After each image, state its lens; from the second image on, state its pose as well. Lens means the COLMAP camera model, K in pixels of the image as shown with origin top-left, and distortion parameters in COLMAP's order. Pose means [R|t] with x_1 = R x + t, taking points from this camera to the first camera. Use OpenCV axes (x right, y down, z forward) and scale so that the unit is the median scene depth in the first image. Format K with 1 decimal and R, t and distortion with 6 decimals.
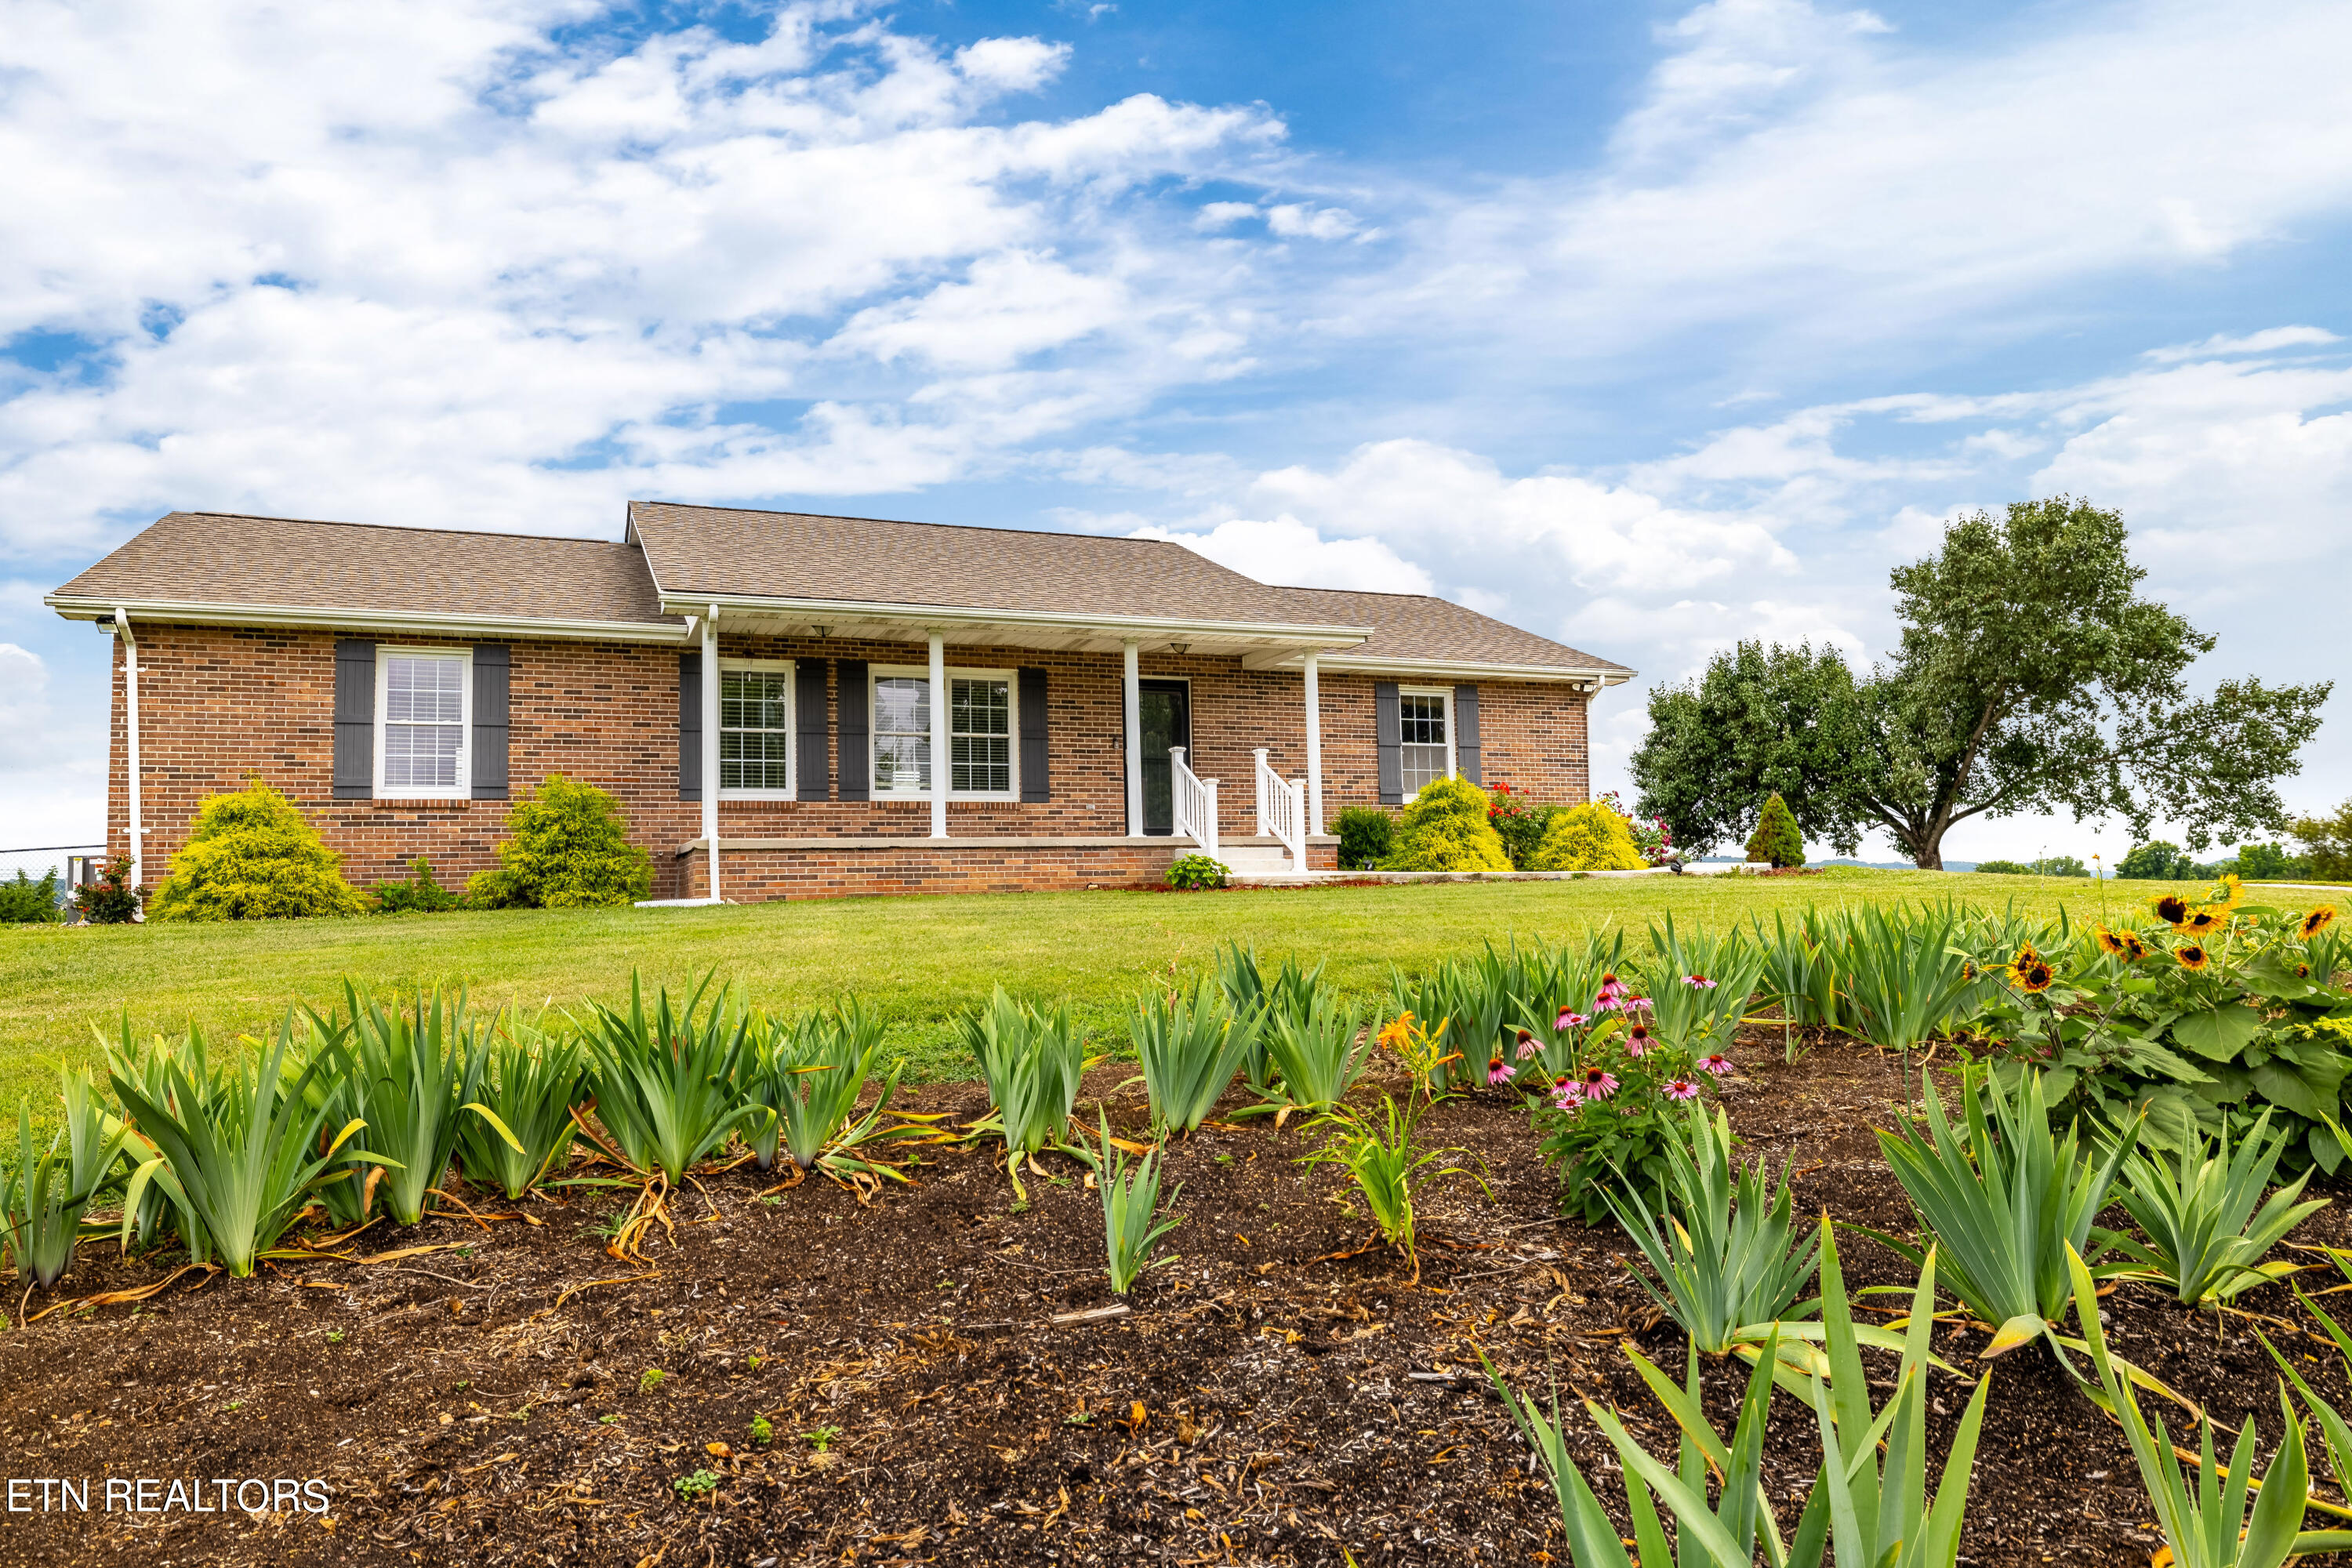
lens RADIAL K [[1414.2, 0, 1176.0], [0, 1414.2, 784.0], [0, 0, 1]] dist [-0.001388, 0.000404]
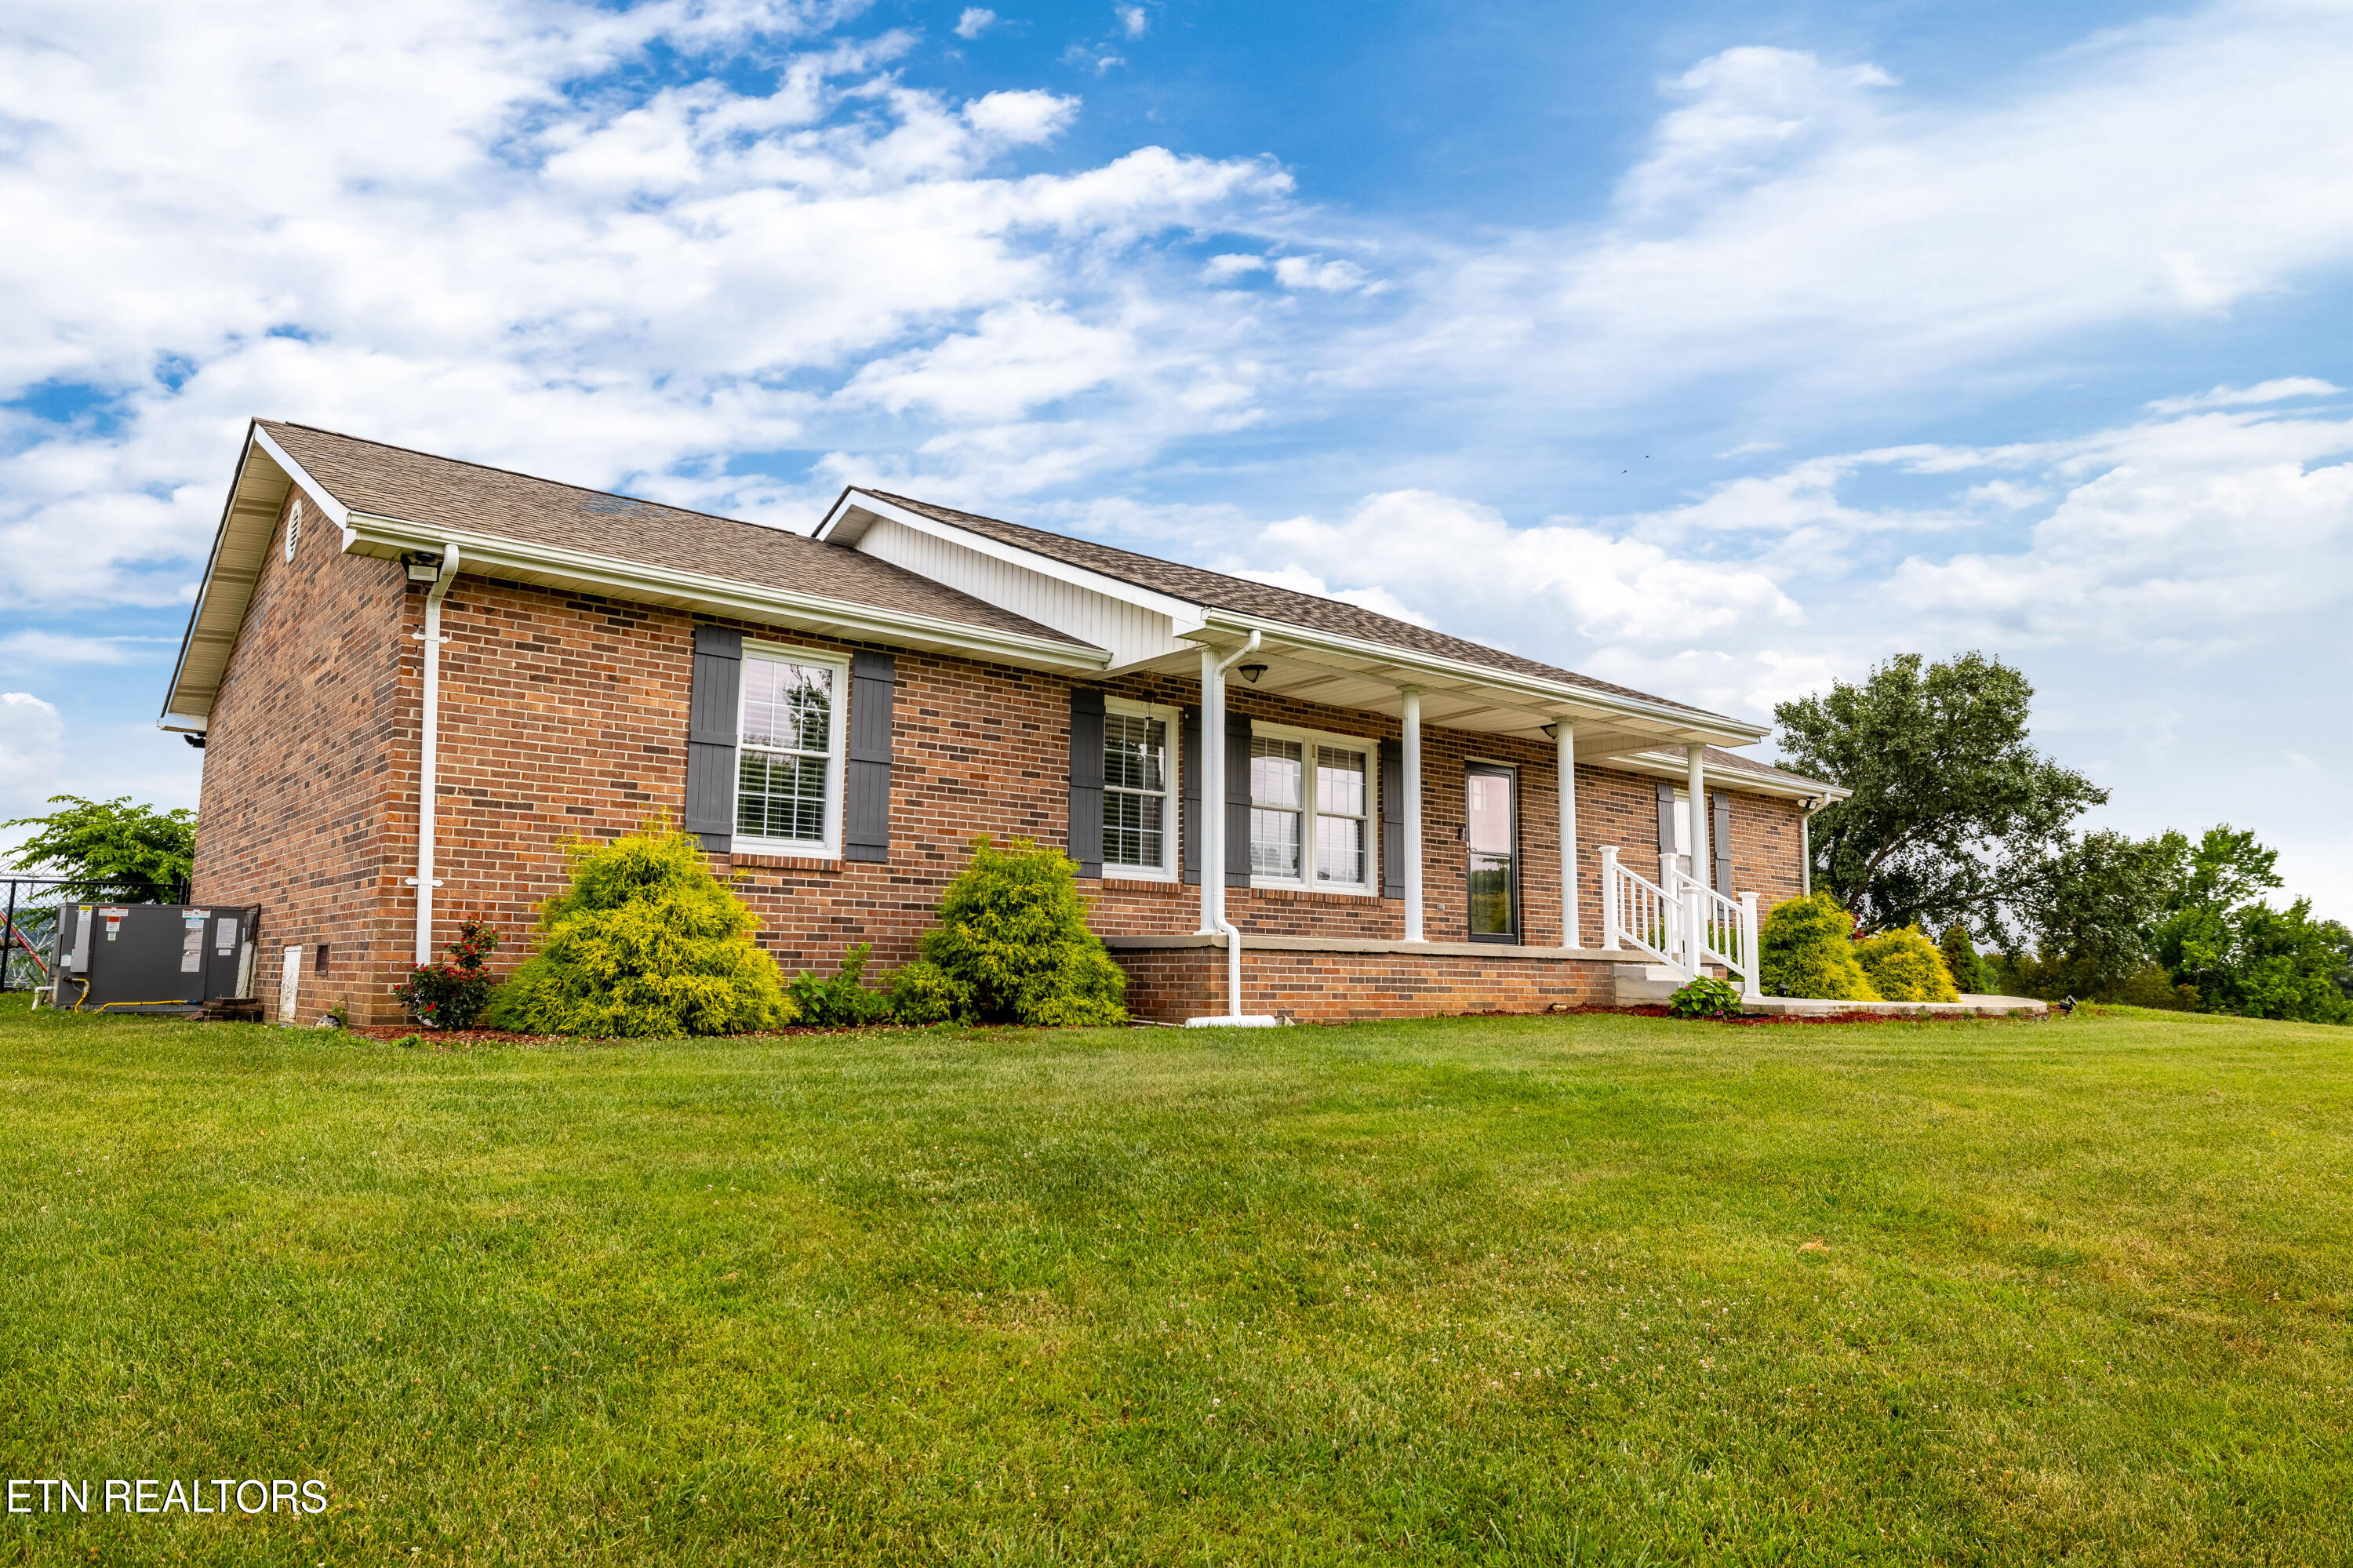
lens RADIAL K [[1414.9, 0, 1176.5], [0, 1414.9, 784.0], [0, 0, 1]] dist [-0.001388, 0.000404]
pose [[0.965261, 0.073659, 0.250691, -0.502588], [-0.059083, 0.996122, -0.065194, 0.008772], [-0.254521, 0.048118, 0.965870, 0.243536]]
